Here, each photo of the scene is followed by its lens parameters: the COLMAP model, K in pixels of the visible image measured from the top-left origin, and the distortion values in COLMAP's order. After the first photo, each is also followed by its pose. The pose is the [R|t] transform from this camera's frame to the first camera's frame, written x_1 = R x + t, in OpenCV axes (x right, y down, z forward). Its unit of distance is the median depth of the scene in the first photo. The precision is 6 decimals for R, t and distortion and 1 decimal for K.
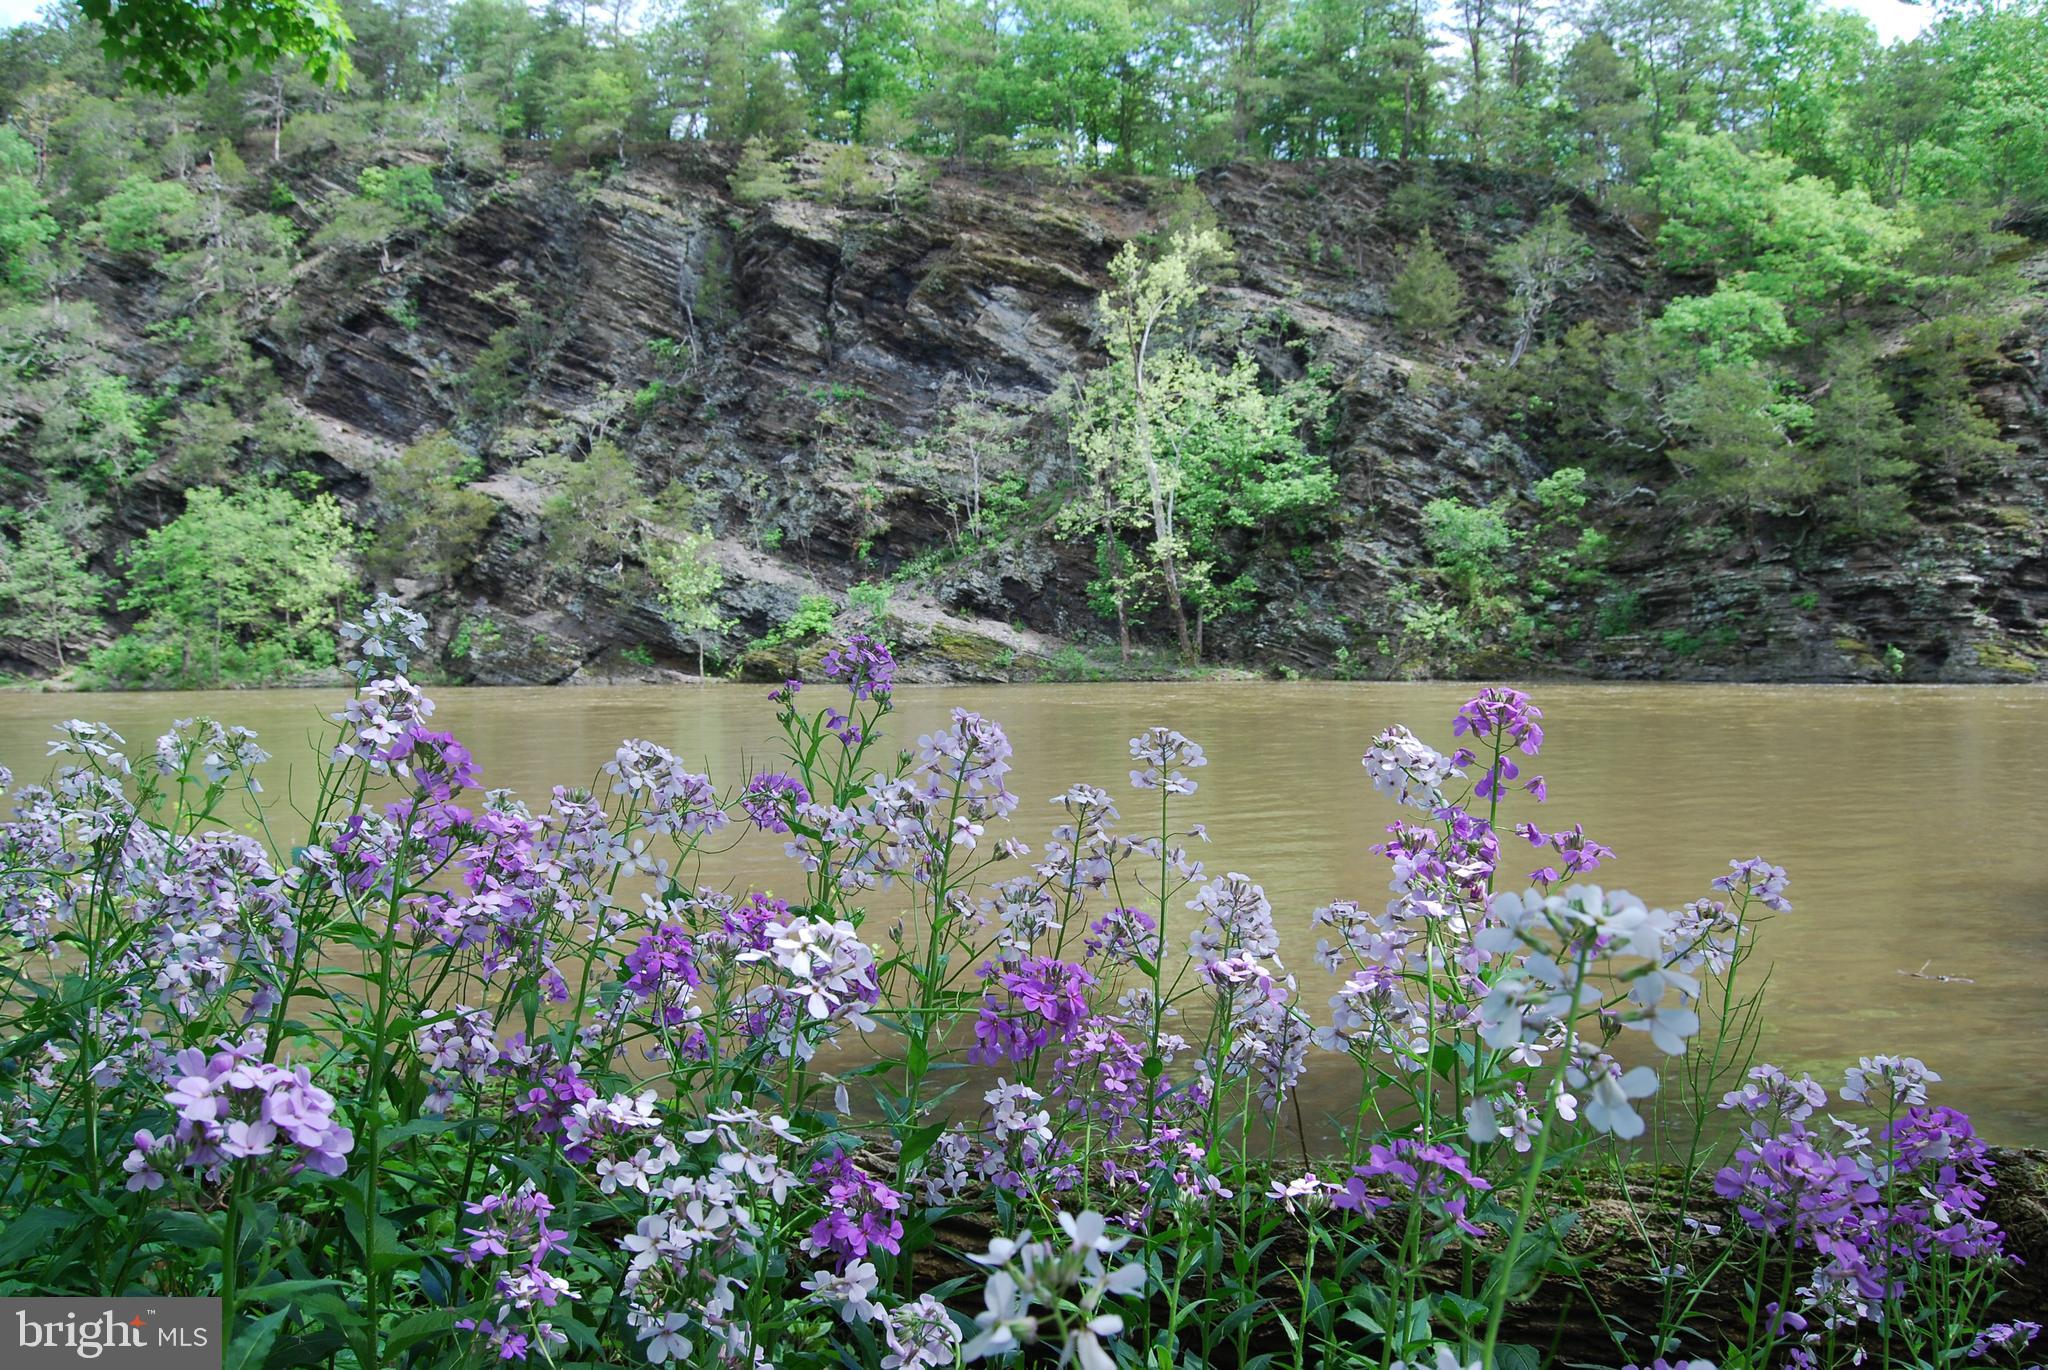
lens RADIAL K [[1599.9, 0, 1022.8], [0, 1599.9, 688.4], [0, 0, 1]] dist [-0.094620, 0.038047]
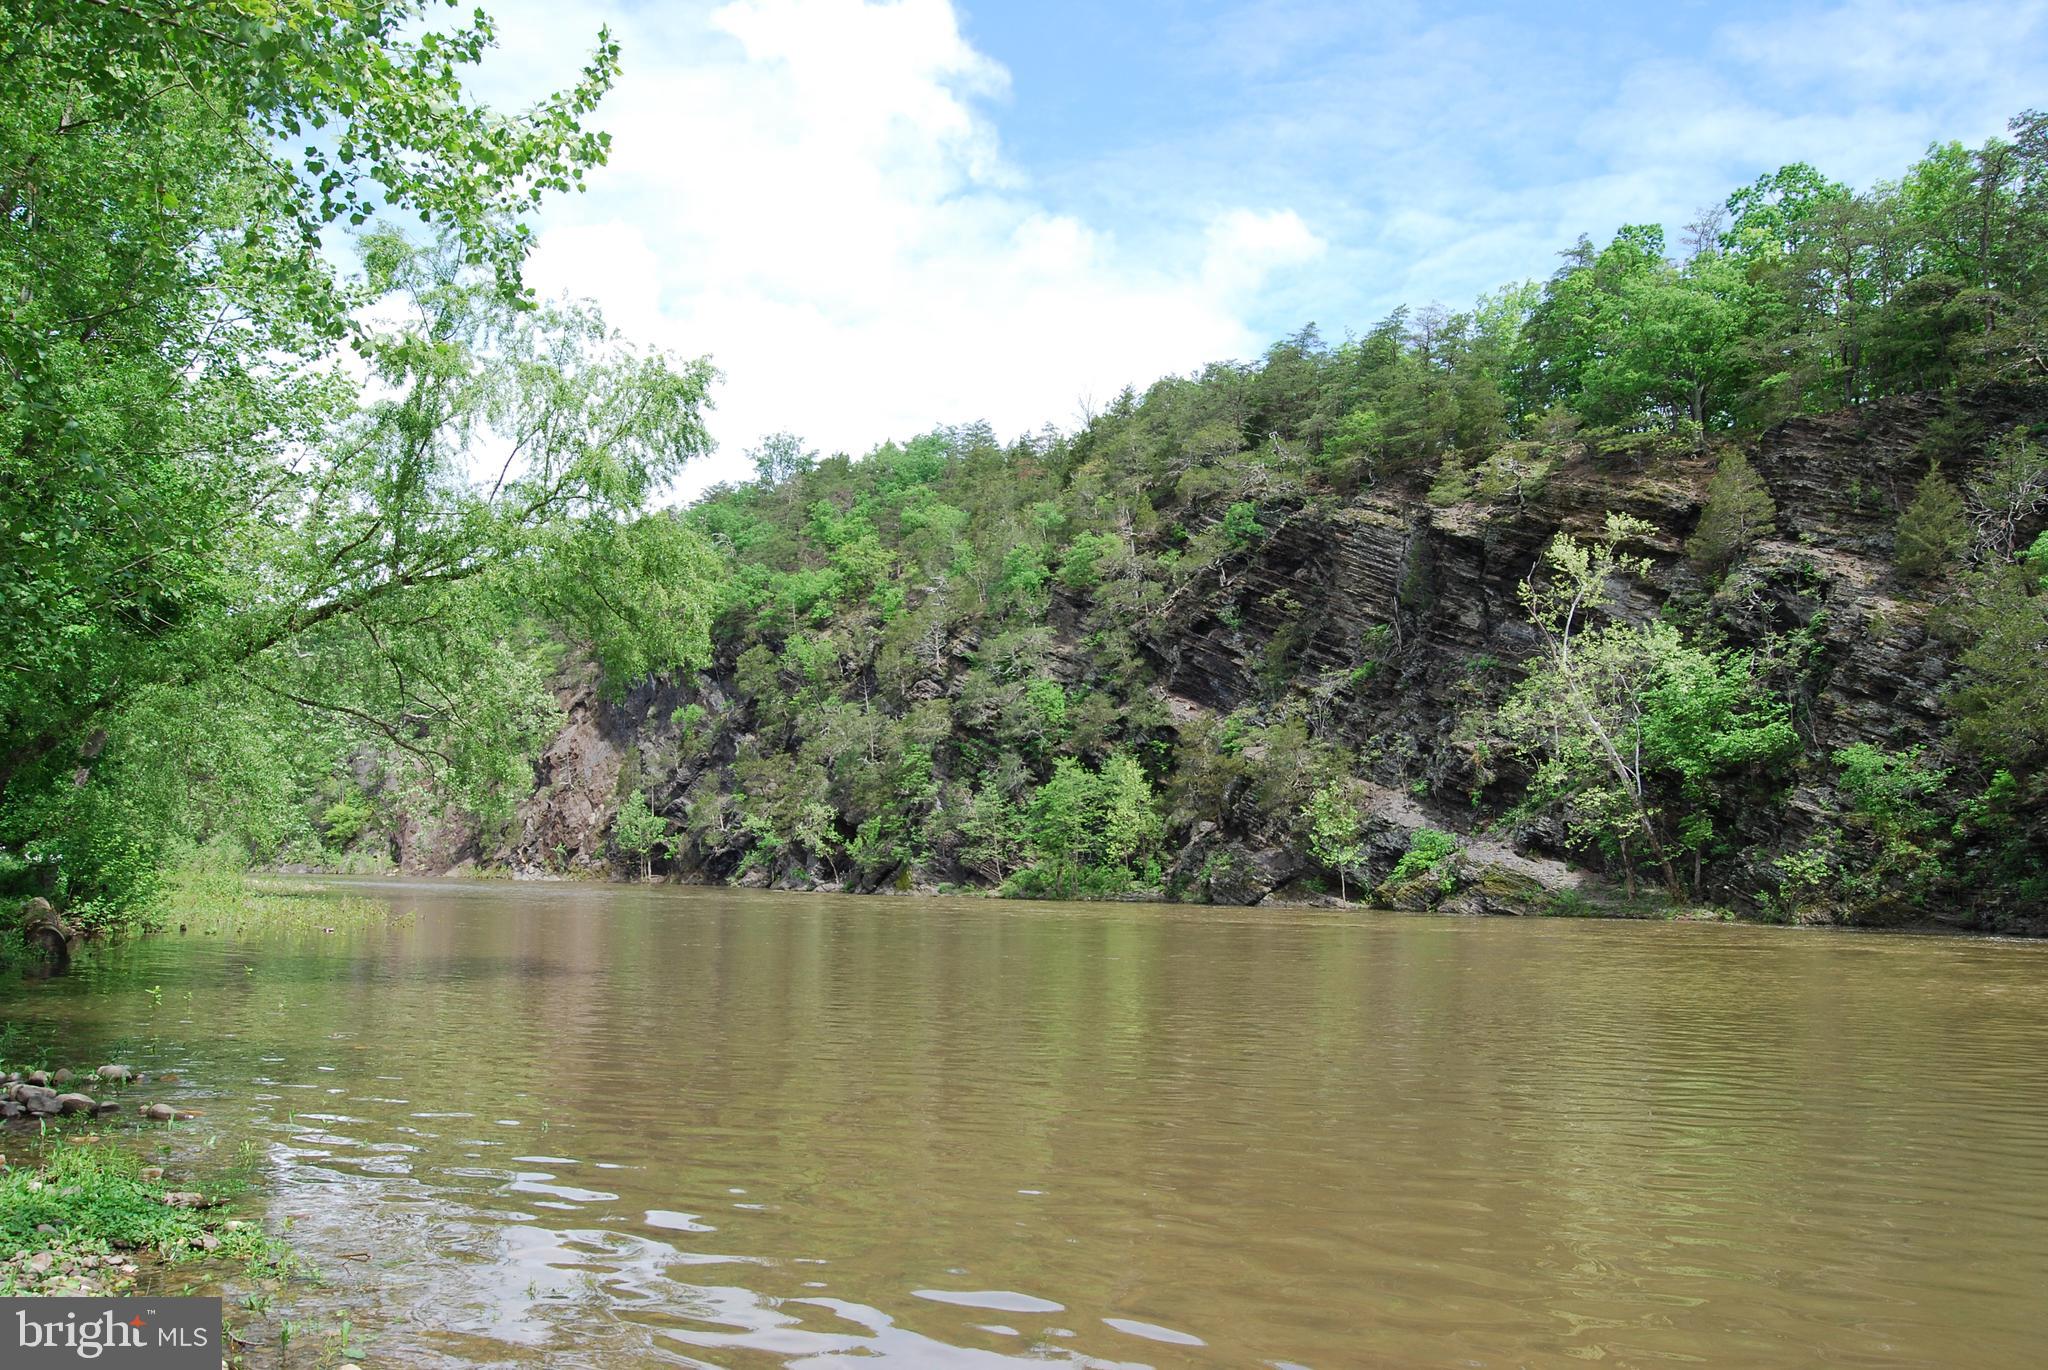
lens RADIAL K [[1599.9, 0, 1023.3], [0, 1599.9, 685.7], [0, 0, 1]] dist [-0.094620, 0.038047]
pose [[0.707980, -0.058644, -0.703793, 0.465565], [-0.045425, 0.990702, -0.128246, -0.004382], [0.704770, 0.122765, 0.698733, -0.048860]]
